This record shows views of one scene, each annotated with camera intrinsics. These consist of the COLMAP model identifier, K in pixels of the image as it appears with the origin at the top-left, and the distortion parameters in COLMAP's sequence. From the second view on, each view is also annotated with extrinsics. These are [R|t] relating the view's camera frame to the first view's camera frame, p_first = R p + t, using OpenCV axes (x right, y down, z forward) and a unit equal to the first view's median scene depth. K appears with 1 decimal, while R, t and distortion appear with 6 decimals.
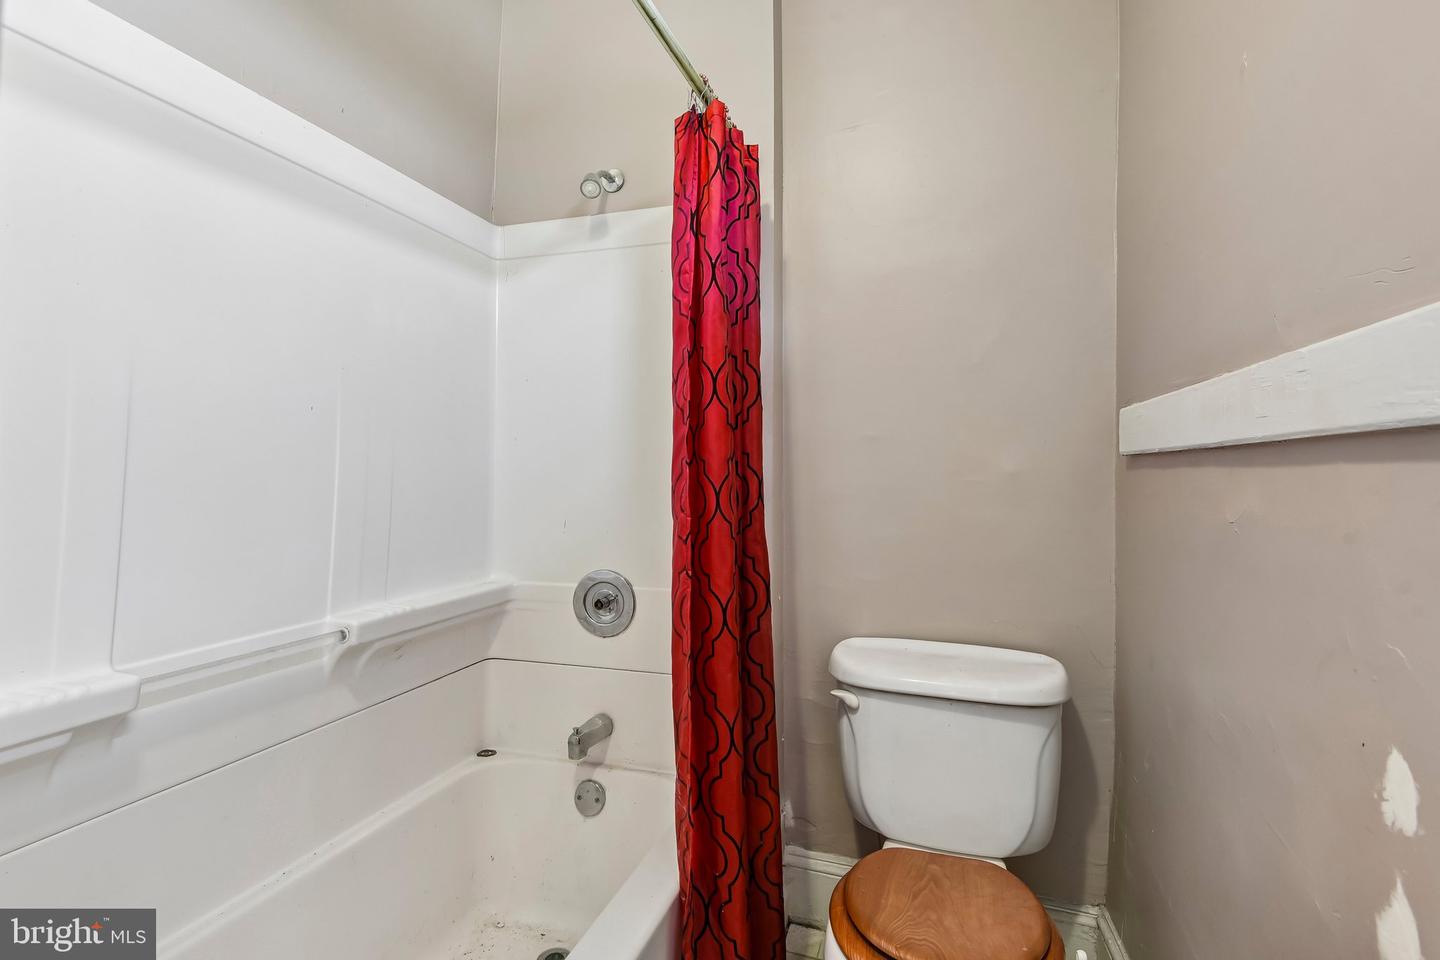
lens RADIAL K [[652.7, 0, 720.0], [0, 652.7, 480.0], [0, 0, 1]] dist [0.002315, 0.000024]
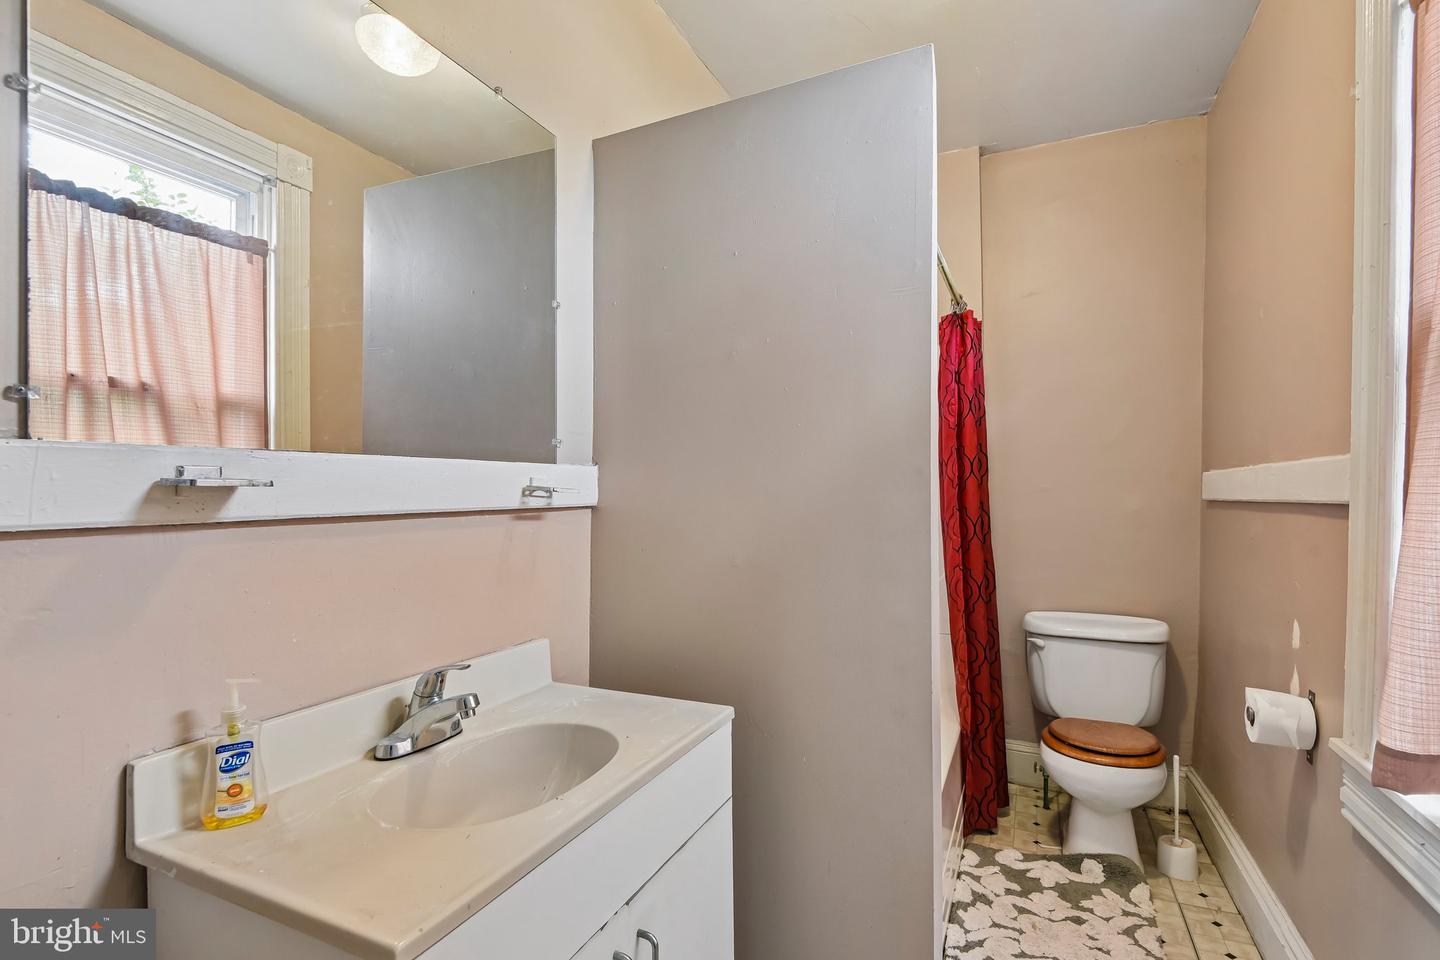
lens RADIAL K [[699.3, 0, 723.1], [0, 699.3, 519.1], [0, 0, 1]] dist [-0.002253, -0.000151]
pose [[0.996848, -0.007279, -0.078996, -0.520623], [0.009016, 0.999725, 0.021649, -0.043211], [0.078816, -0.022293, 0.996640, -0.972723]]
